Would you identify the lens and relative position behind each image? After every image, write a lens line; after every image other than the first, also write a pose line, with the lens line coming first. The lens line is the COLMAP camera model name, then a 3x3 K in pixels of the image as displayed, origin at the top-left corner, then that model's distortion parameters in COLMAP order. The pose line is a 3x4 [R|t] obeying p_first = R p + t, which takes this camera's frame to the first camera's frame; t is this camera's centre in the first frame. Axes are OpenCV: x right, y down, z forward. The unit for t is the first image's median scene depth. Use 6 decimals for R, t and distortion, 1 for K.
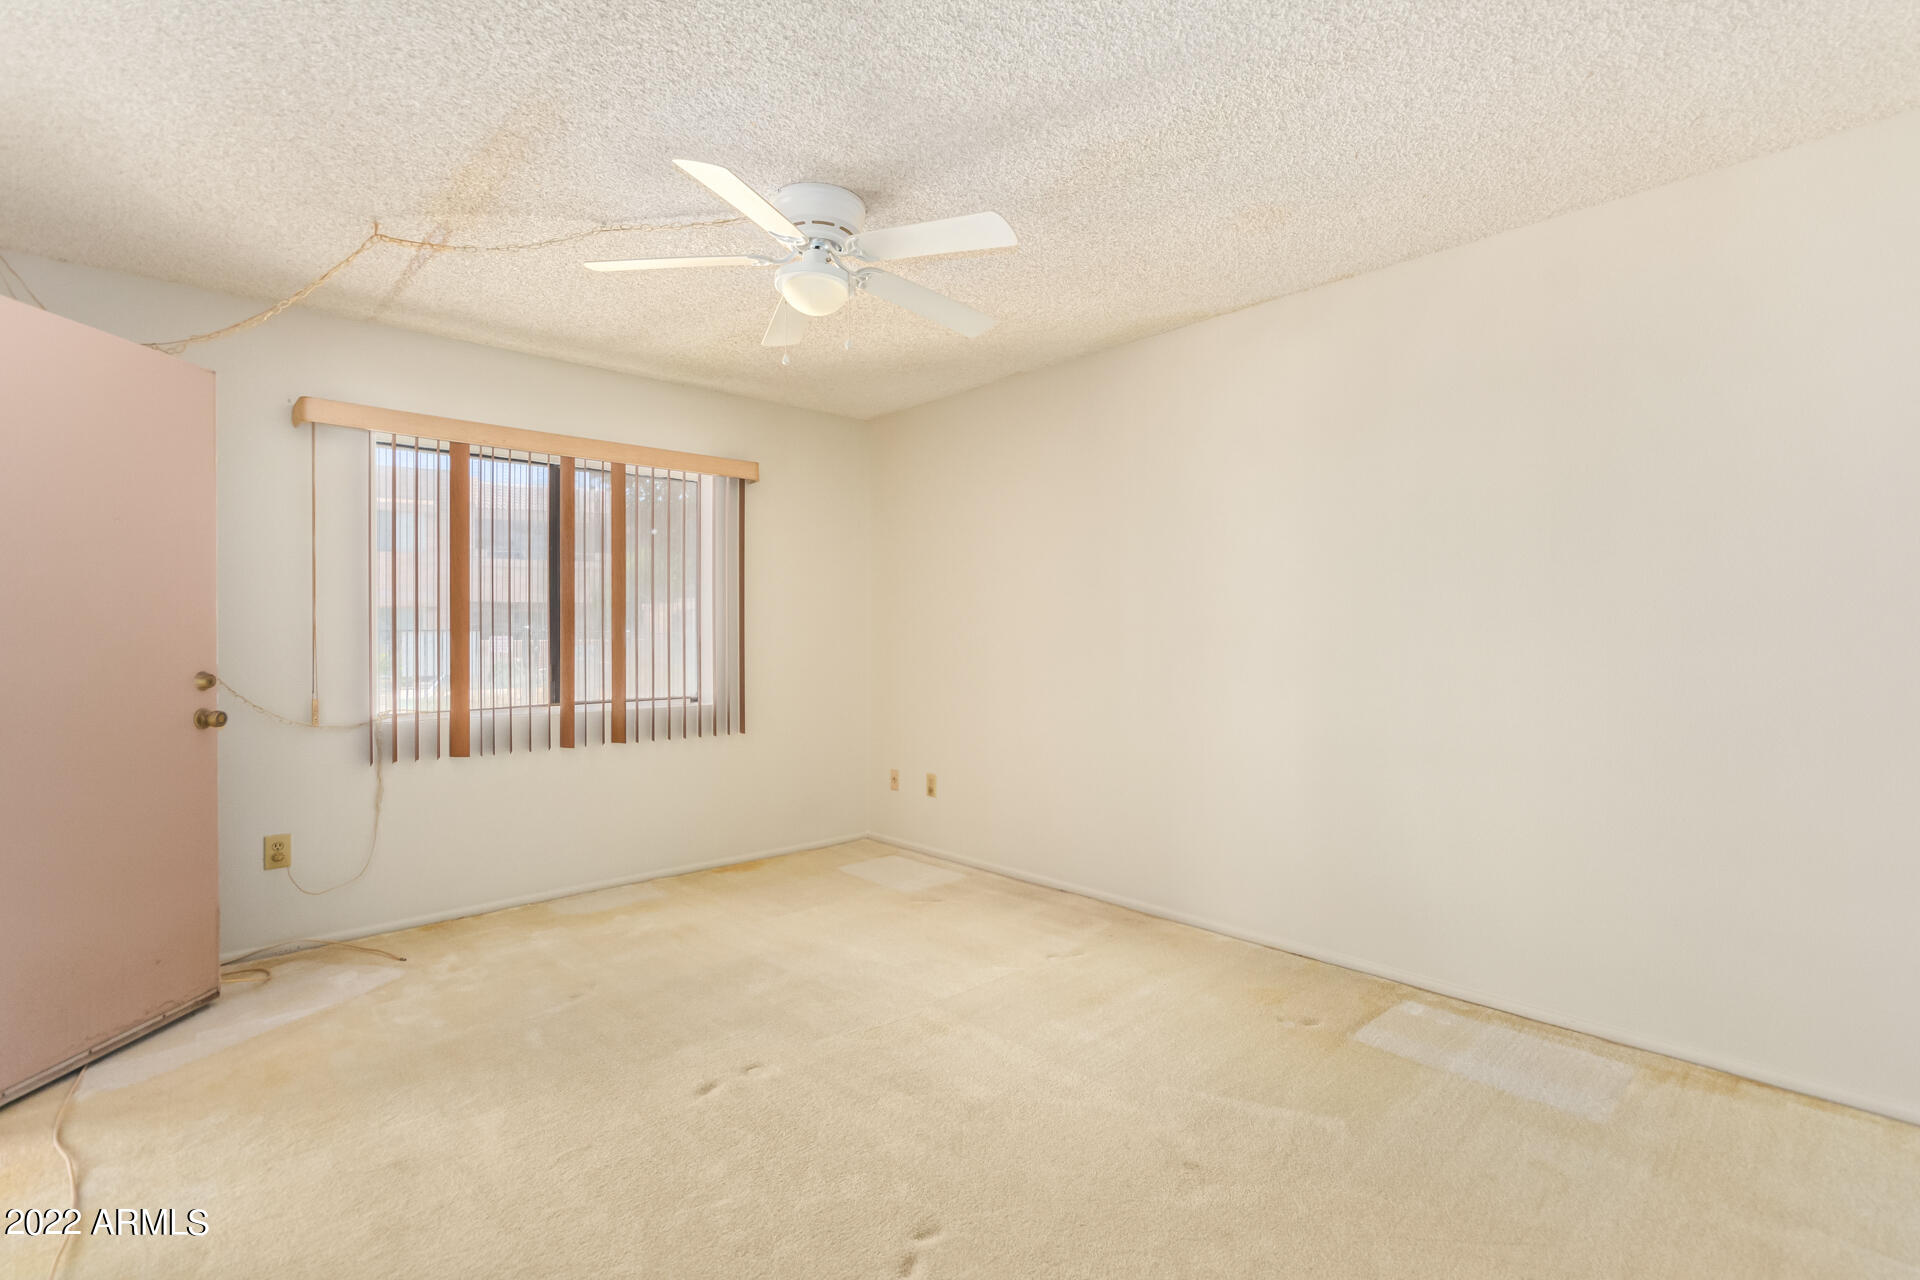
lens RADIAL K [[891.3, 0, 971.2], [0, 891.3, 637.7], [0, 0, 1]] dist [0.003185, 0.000730]
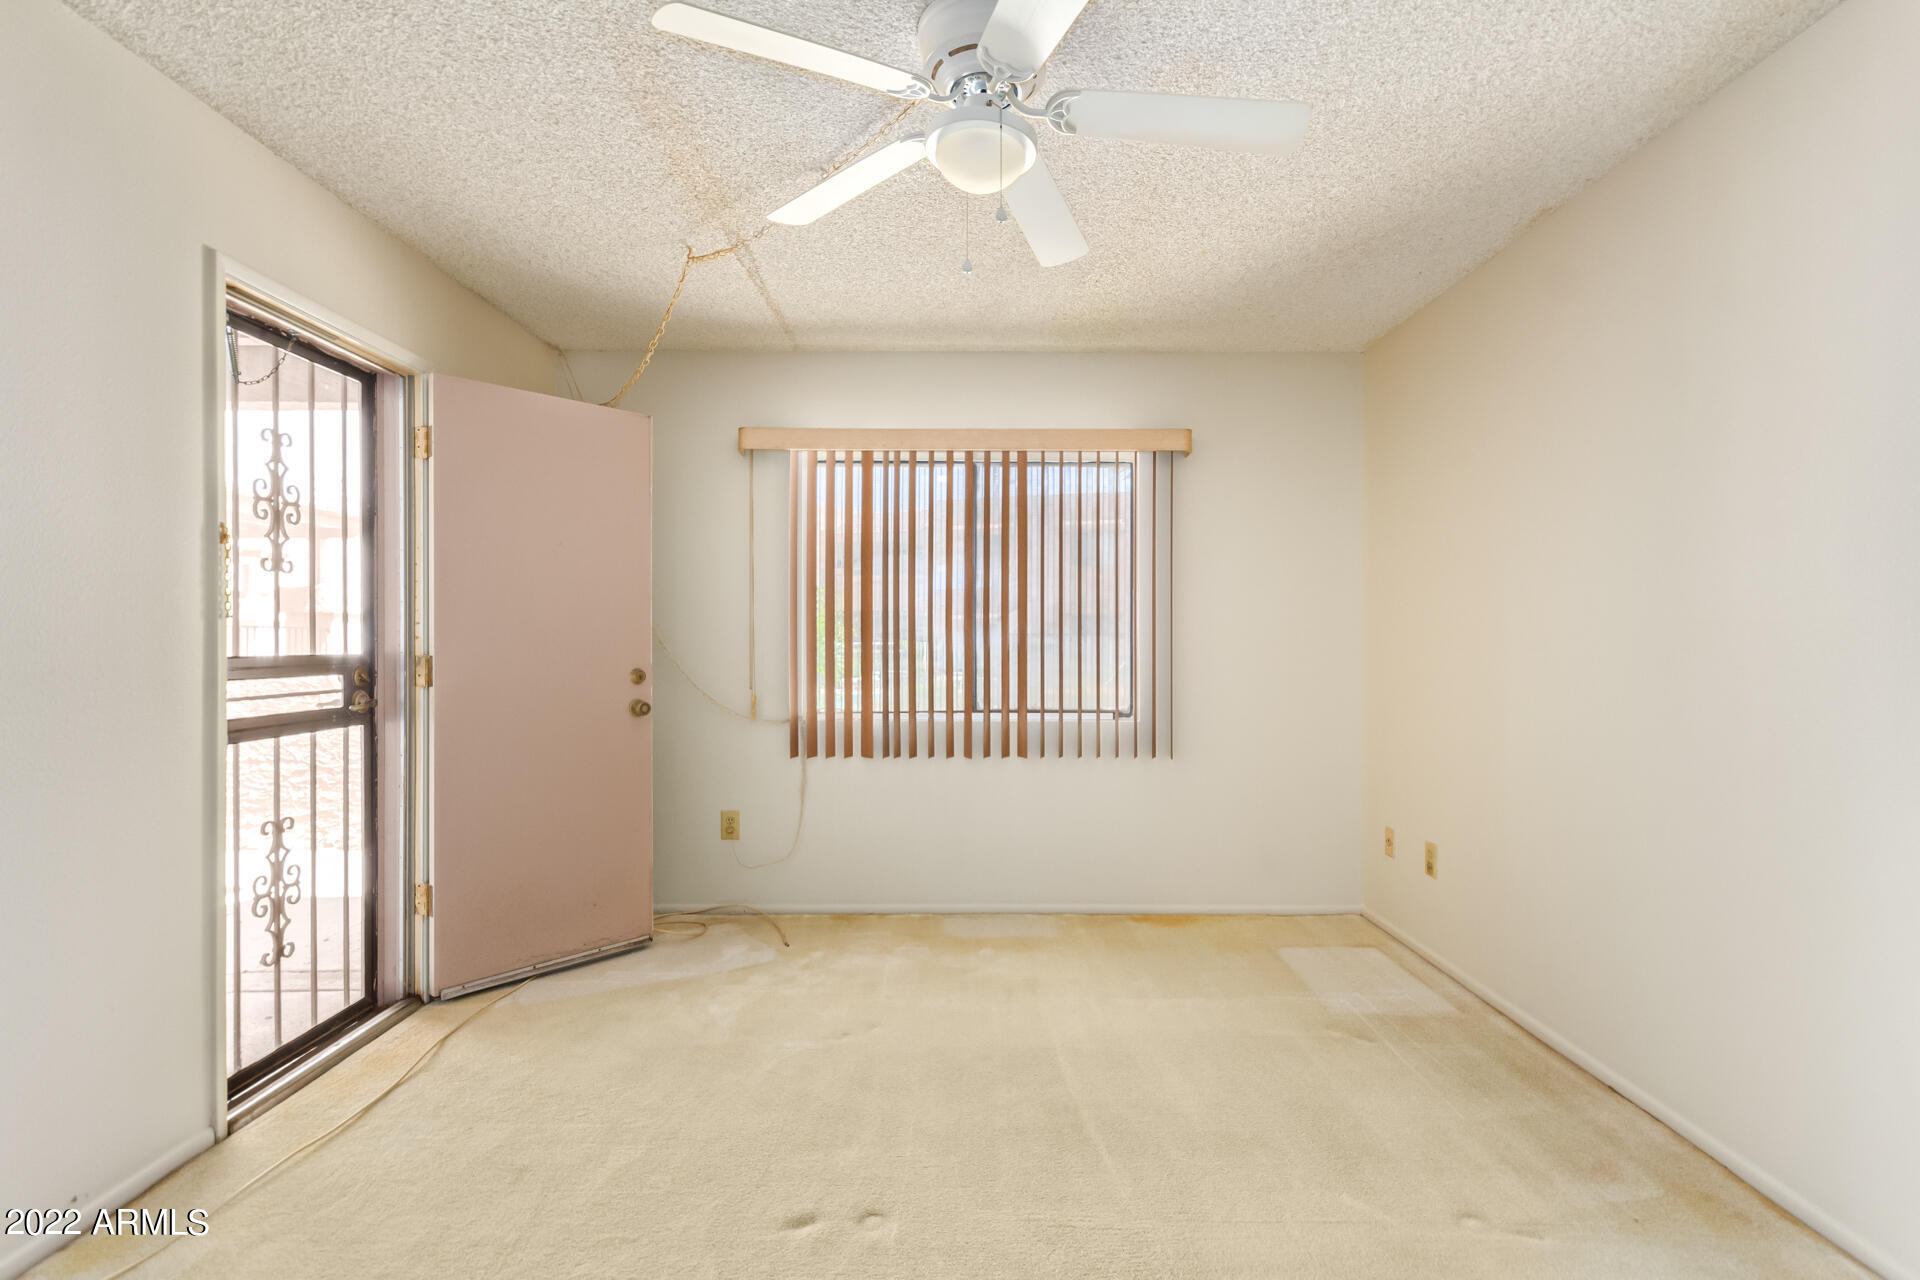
lens RADIAL K [[891.3, 0, 966.0], [0, 891.3, 641.2], [0, 0, 1]] dist [0.003185, 0.000730]
pose [[0.729662, 0.005354, -0.683787, 0.220768], [-0.006047, 0.999981, 0.001377, -0.002090], [0.683781, 0.003130, 0.729680, 0.343506]]
